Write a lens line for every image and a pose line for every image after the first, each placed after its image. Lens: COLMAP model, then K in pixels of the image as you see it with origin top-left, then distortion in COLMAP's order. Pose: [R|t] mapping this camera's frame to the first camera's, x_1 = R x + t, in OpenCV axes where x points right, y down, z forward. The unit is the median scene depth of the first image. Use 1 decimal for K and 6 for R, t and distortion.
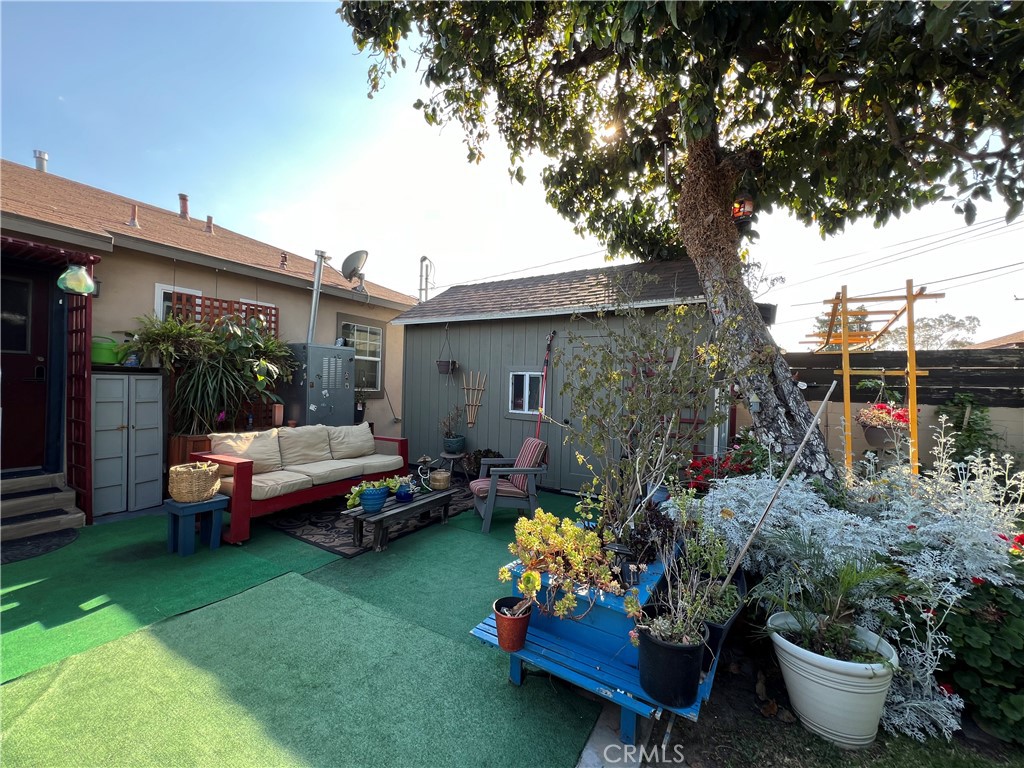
lens RADIAL K [[410.5, 0, 515.5], [0, 410.5, 386.0], [0, 0, 1]] dist [-0.002640, 0.000866]
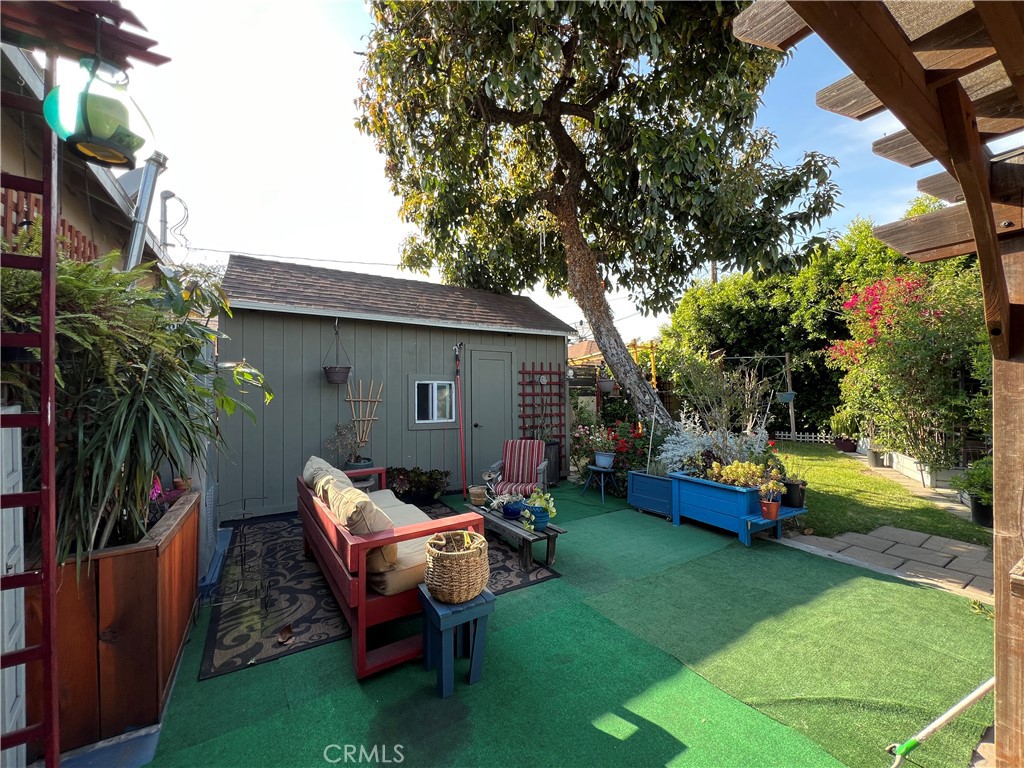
lens RADIAL K [[410.5, 0, 514.0], [0, 410.5, 389.0], [0, 0, 1]] dist [-0.002640, 0.000866]
pose [[0.462300, -0.027594, 0.886294, -0.782286], [0.015857, 0.999613, 0.022851, -0.034366], [-0.886582, 0.003490, 0.462559, 0.375301]]
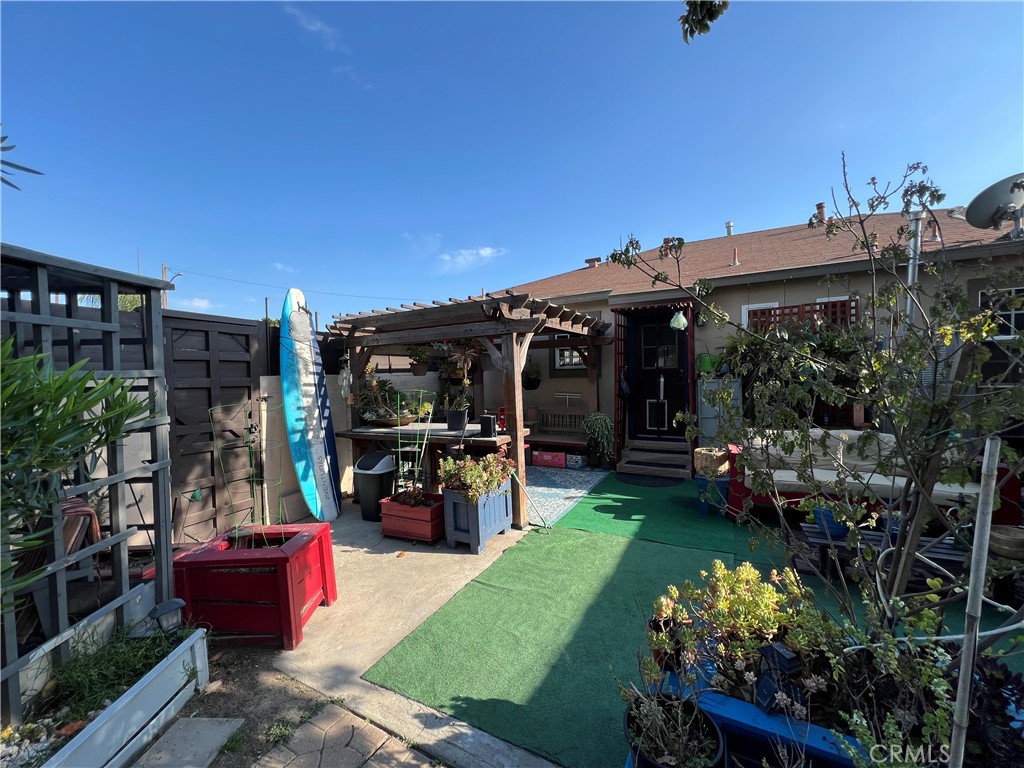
lens RADIAL K [[410.5, 0, 508.9], [0, 410.5, 384.2], [0, 0, 1]] dist [-0.002640, 0.000866]
pose [[0.040787, -0.007365, -0.999141, 0.314189], [0.029077, 0.999558, -0.006181, -0.017031], [0.998745, -0.028800, 0.040983, 0.185056]]
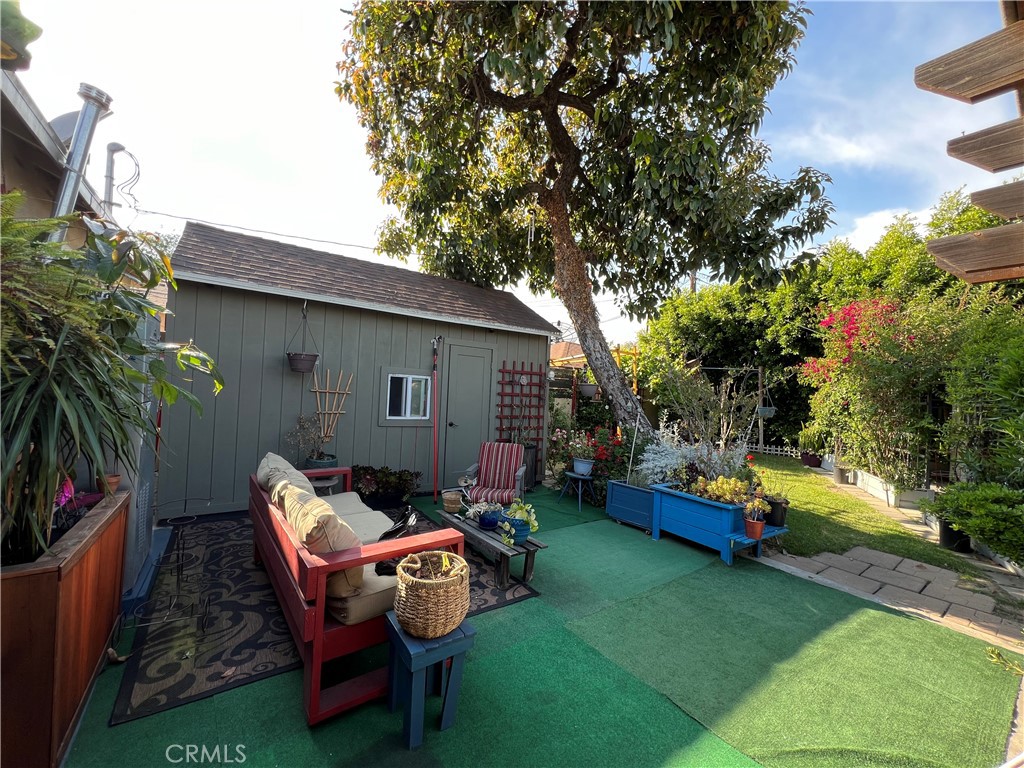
lens RADIAL K [[412.4, 0, 513.8], [0, 412.4, 389.0], [0, 0, 1]] dist [-0.002492, 0.000715]
pose [[0.400319, -0.009760, 0.916324, -0.750845], [-0.042375, 0.998676, 0.029149, -0.040011], [-0.915396, -0.050498, 0.399376, 0.414735]]
